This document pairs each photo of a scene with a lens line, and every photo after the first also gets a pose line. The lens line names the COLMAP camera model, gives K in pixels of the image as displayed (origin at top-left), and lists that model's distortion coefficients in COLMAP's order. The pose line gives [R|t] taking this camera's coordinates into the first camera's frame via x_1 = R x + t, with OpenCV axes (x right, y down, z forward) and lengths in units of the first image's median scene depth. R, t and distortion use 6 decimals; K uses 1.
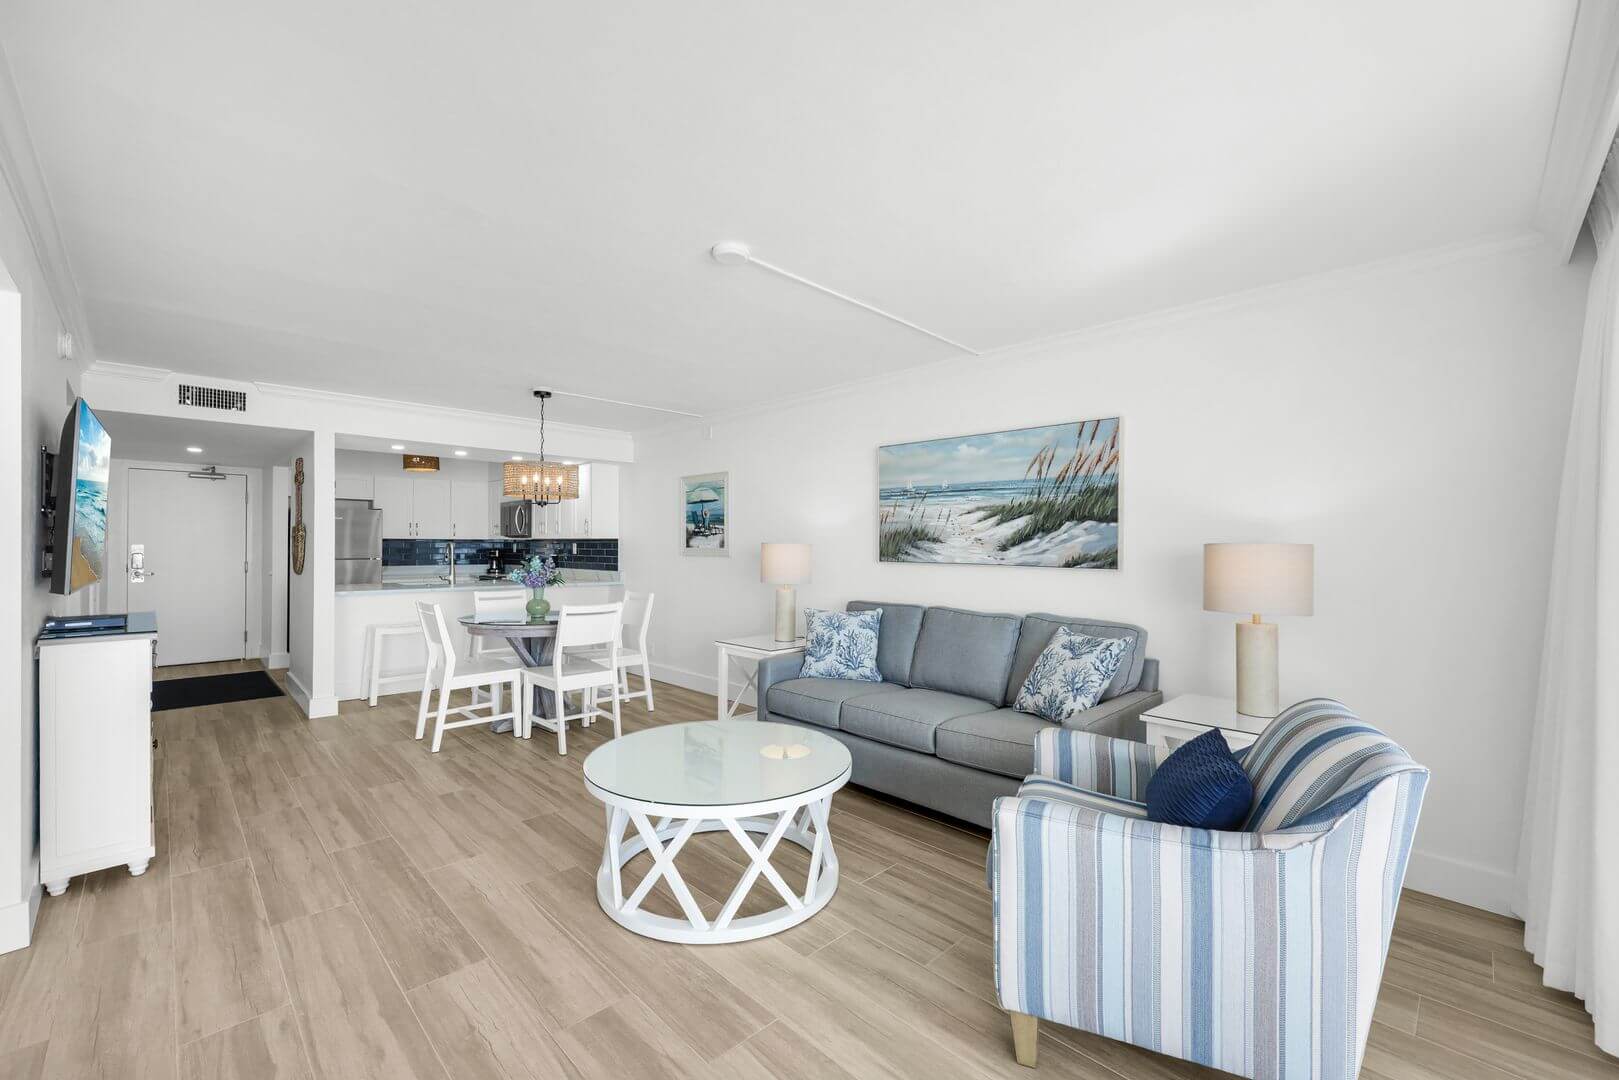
lens RADIAL K [[659.7, 0, 808.1], [0, 659.7, 552.5], [0, 0, 1]] dist [0.005768, -0.000723]
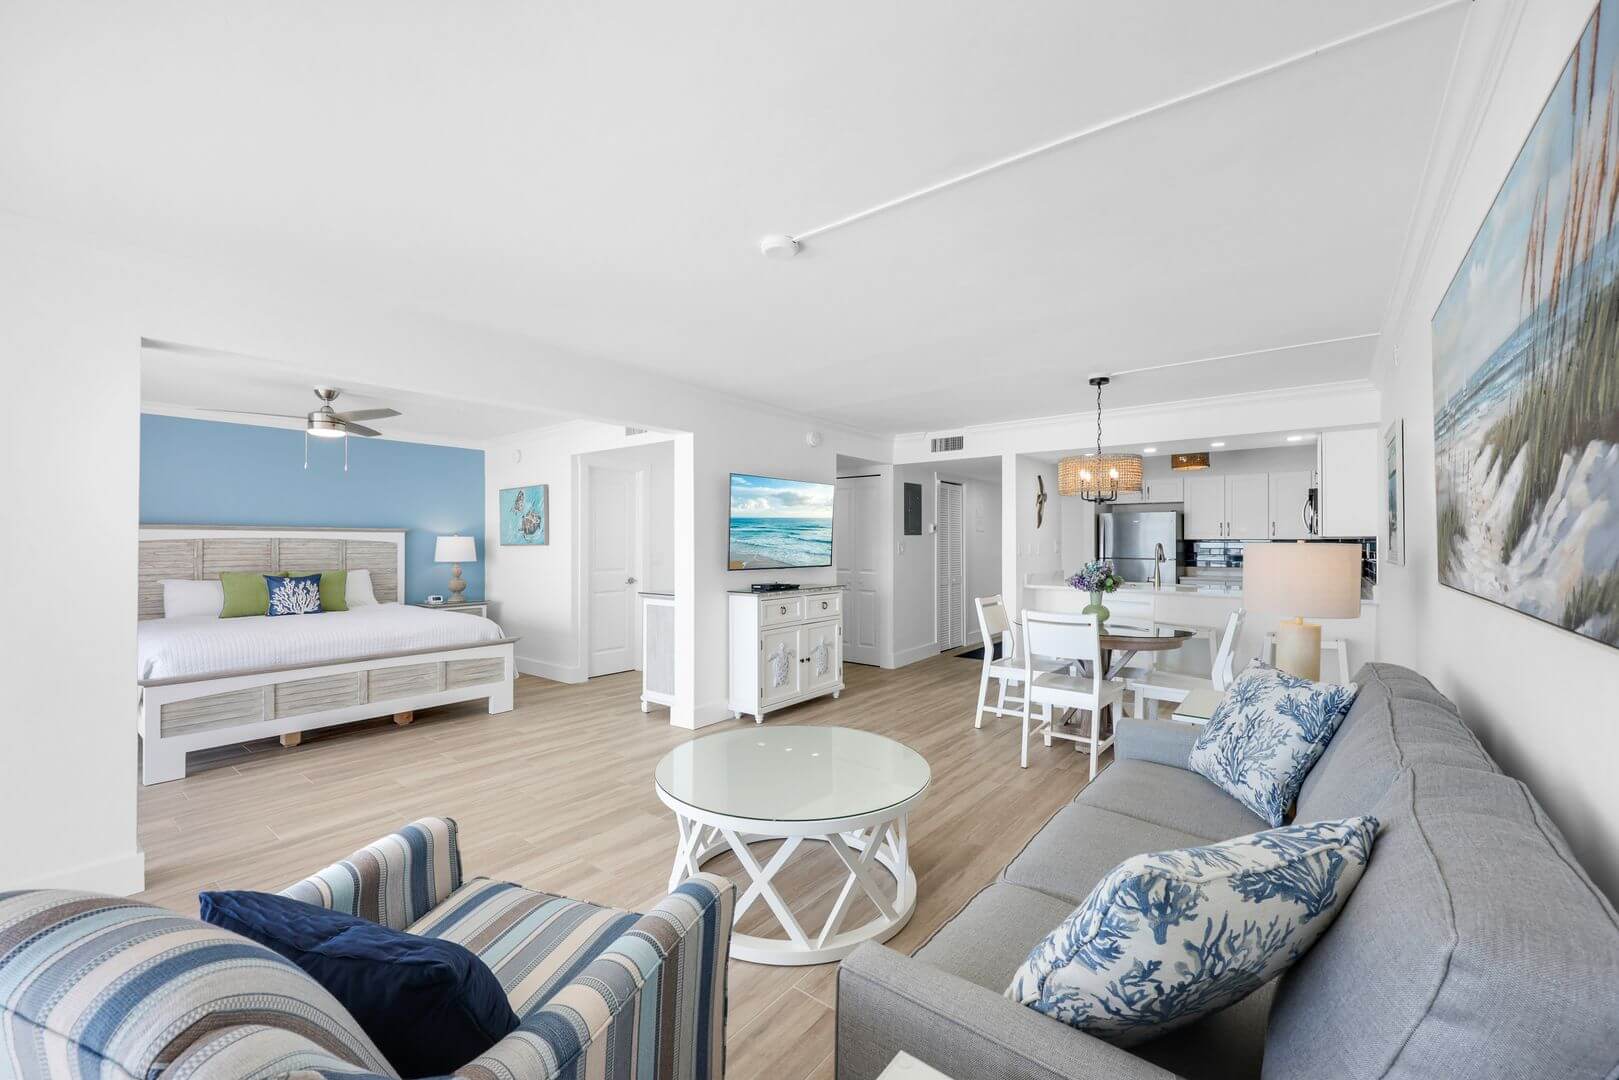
lens RADIAL K [[659.7, 0, 803.4], [0, 659.7, 527.3], [0, 0, 1]] dist [0.005768, -0.000723]
pose [[0.113189, -0.028328, -0.993170, 0.553708], [-0.010719, 0.999500, -0.029730, -0.005518], [0.993516, 0.014011, 0.112829, 0.591283]]
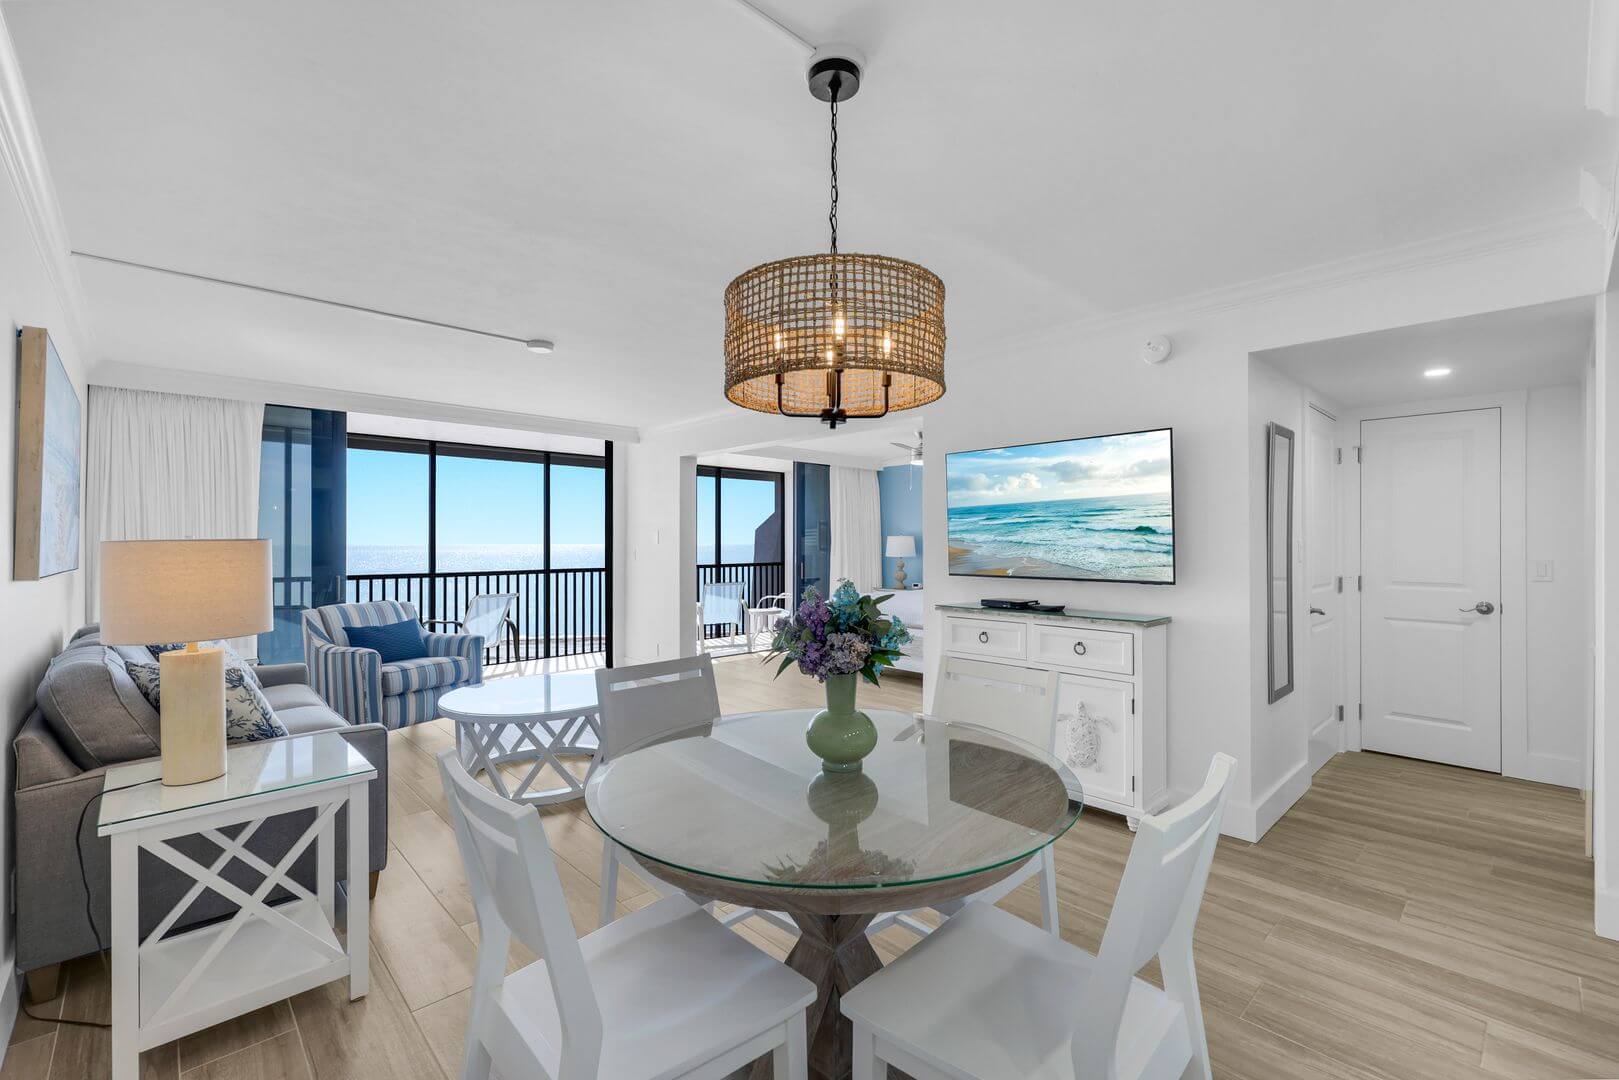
lens RADIAL K [[694.4, 0, 806.8], [0, 694.4, 535.3], [0, 0, 1]] dist [-0.000984, -0.000419]
pose [[-0.999650, -0.001368, 0.026418, -0.483498], [-0.001336, 0.999998, 0.001246, -0.018791], [-0.026420, 0.001210, -0.999650, 1.616452]]
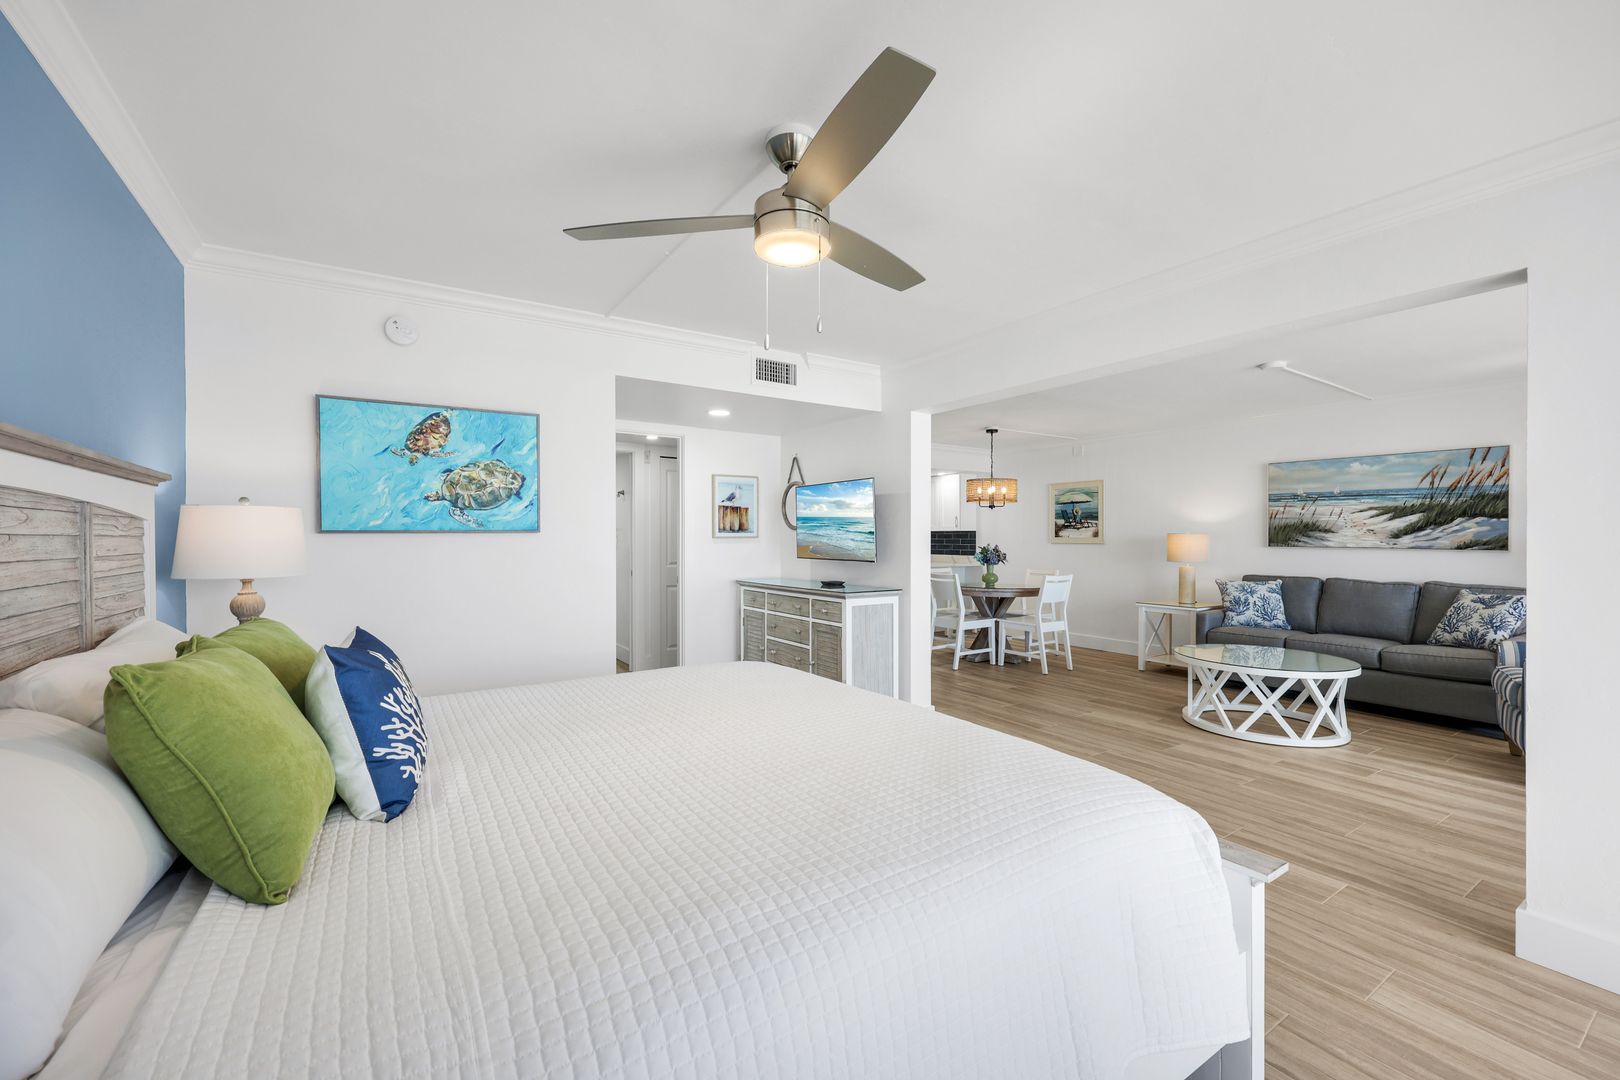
lens RADIAL K [[658.6, 0, 810.6], [0, 658.6, 542.1], [0, 0, 1]] dist [0.006972, -0.001672]
pose [[0.981181, -0.000400, -0.193090, -0.622147], [-0.000295, 0.999994, -0.003572, 0.010771], [0.193090, 0.003562, 0.981175, -0.596428]]
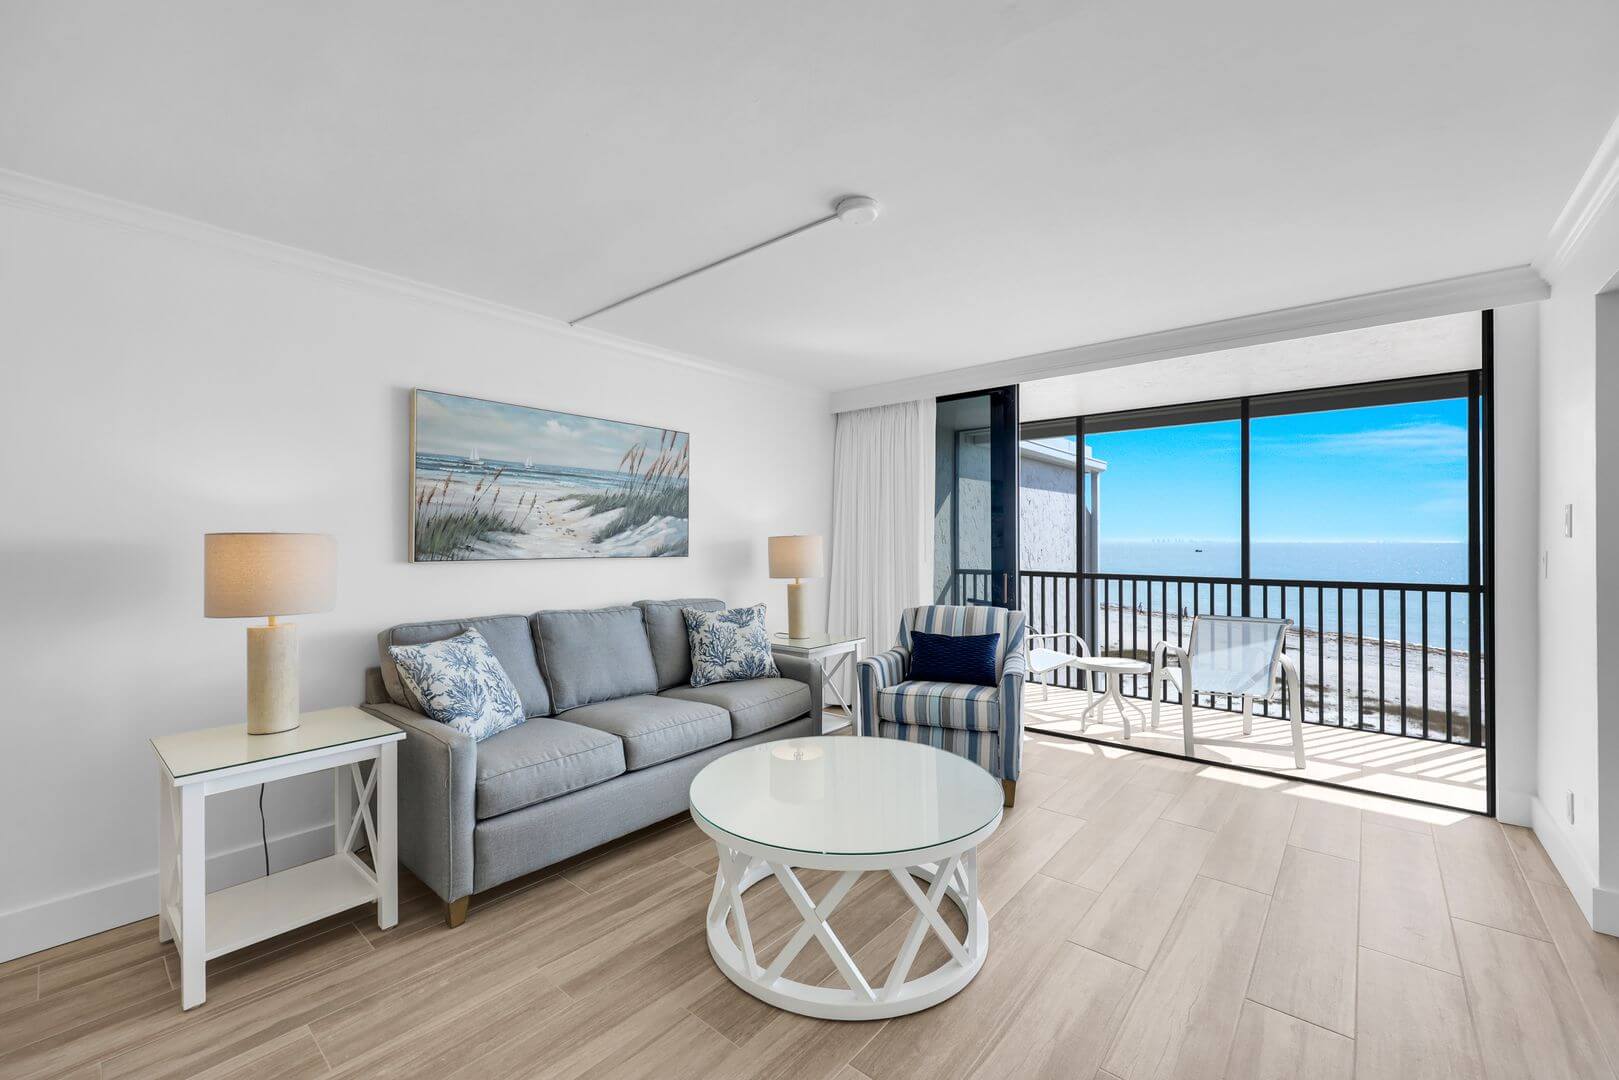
lens RADIAL K [[659.7, 0, 809.0], [0, 659.7, 531.0], [0, 0, 1]] dist [0.005768, -0.000723]
pose [[-0.087509, 0.010920, 0.996104, -0.644384], [0.013454, 0.999862, -0.009779, -0.005766], [-0.996073, 0.012546, -0.087644, 0.731719]]
